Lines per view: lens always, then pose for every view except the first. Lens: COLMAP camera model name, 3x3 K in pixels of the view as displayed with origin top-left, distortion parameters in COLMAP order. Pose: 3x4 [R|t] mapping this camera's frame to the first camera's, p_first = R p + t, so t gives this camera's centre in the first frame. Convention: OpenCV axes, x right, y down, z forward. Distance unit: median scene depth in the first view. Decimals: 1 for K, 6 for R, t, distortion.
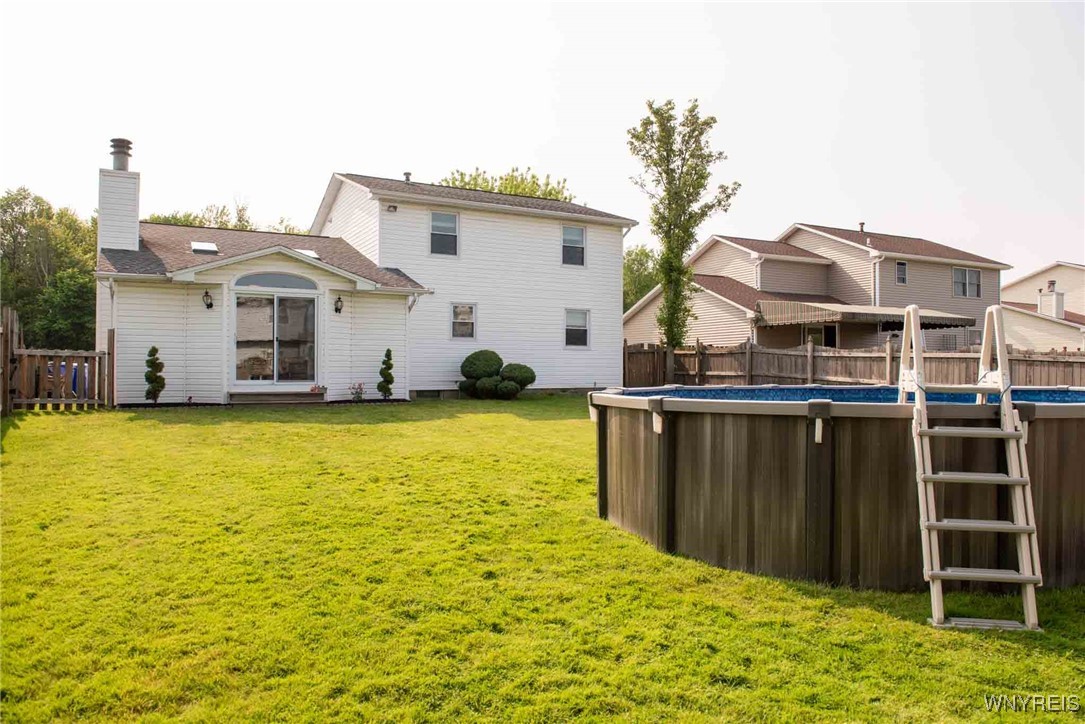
lens RADIAL K [[739.2, 0, 547.3], [0, 739.2, 363.4], [0, 0, 1]] dist [-0.048494, -0.005734]
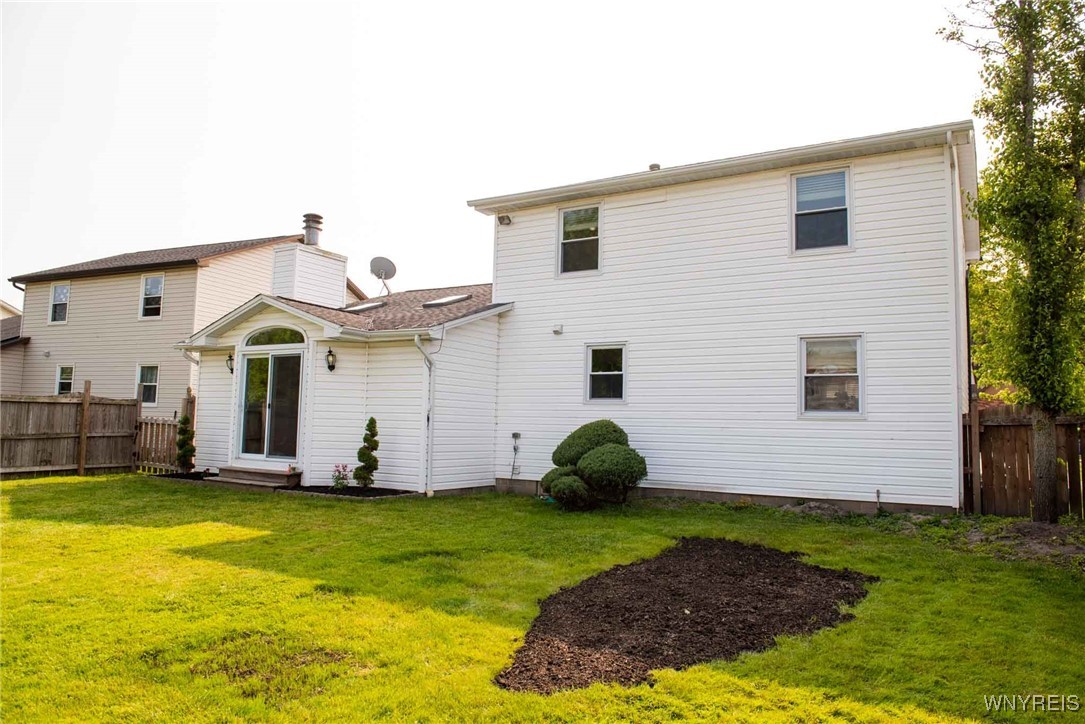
lens RADIAL K [[739.2, 0, 544.8], [0, 739.2, 359.9], [0, 0, 1]] dist [-0.048494, -0.005734]
pose [[0.504942, -0.069249, -0.860371, 0.400656], [-0.017615, 0.995742, -0.090482, -0.011821], [0.862974, 0.060844, 0.501572, 0.664173]]
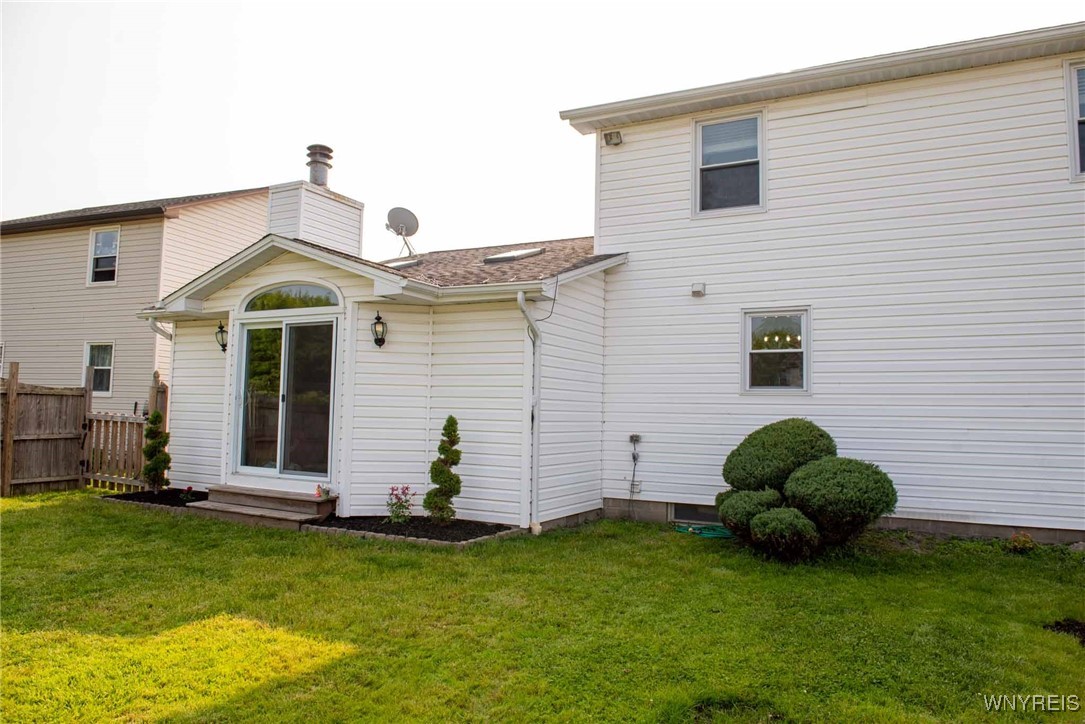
lens RADIAL K [[739.2, 0, 547.1], [0, 739.2, 359.5], [0, 0, 1]] dist [-0.048494, -0.005734]
pose [[0.553181, -0.052388, -0.831412, 0.174971], [-0.015395, 0.997207, -0.073078, -0.018975], [0.832919, 0.053225, 0.550830, 0.668455]]
